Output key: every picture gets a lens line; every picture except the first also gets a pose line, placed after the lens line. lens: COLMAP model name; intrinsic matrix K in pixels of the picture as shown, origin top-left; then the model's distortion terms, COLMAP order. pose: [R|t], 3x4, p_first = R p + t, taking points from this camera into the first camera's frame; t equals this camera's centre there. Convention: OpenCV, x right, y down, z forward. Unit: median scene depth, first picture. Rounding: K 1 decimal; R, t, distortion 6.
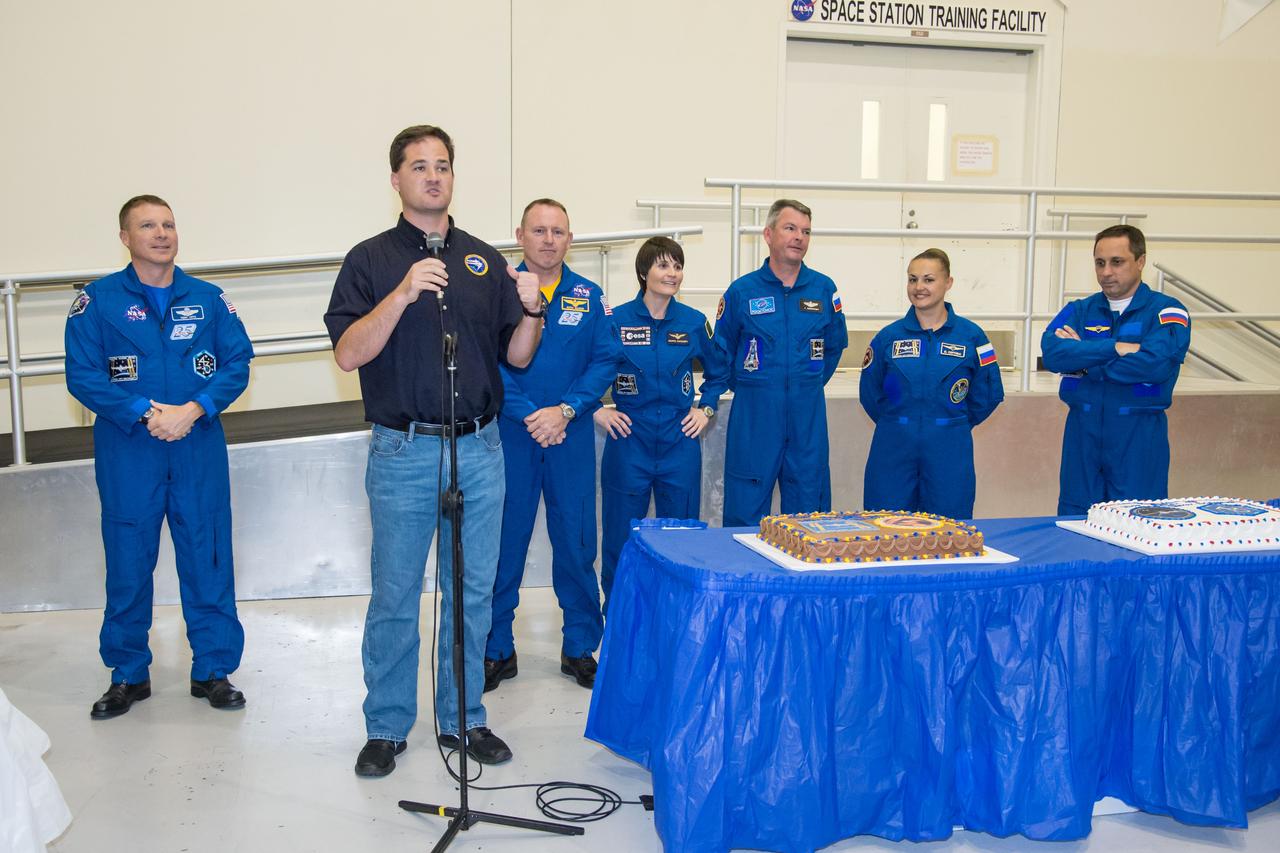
lens RADIAL K [[1136.4, 0, 640.0], [0, 1136.4, 426.5], [0, 0, 1]] dist [0.081445, -0.005555]
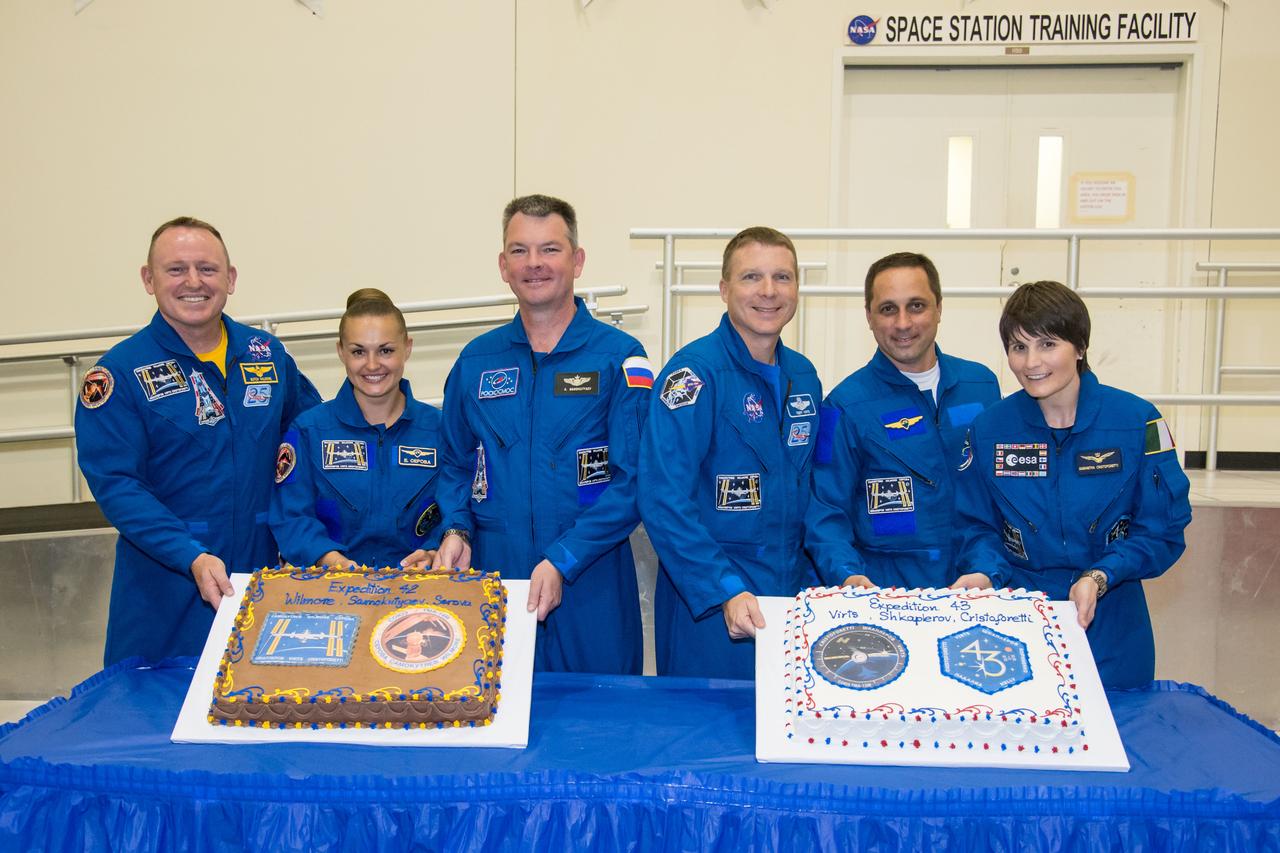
lens RADIAL K [[1147.0, 0, 638.6], [0, 1147.0, 493.9], [0, 0, 1]] dist [-0.040487, 0.110235]
pose [[0.964288, 0.021163, -0.264008, 0.351163], [-0.024447, 0.999659, -0.009161, -0.028391], [0.263724, 0.015288, 0.964477, 0.277542]]
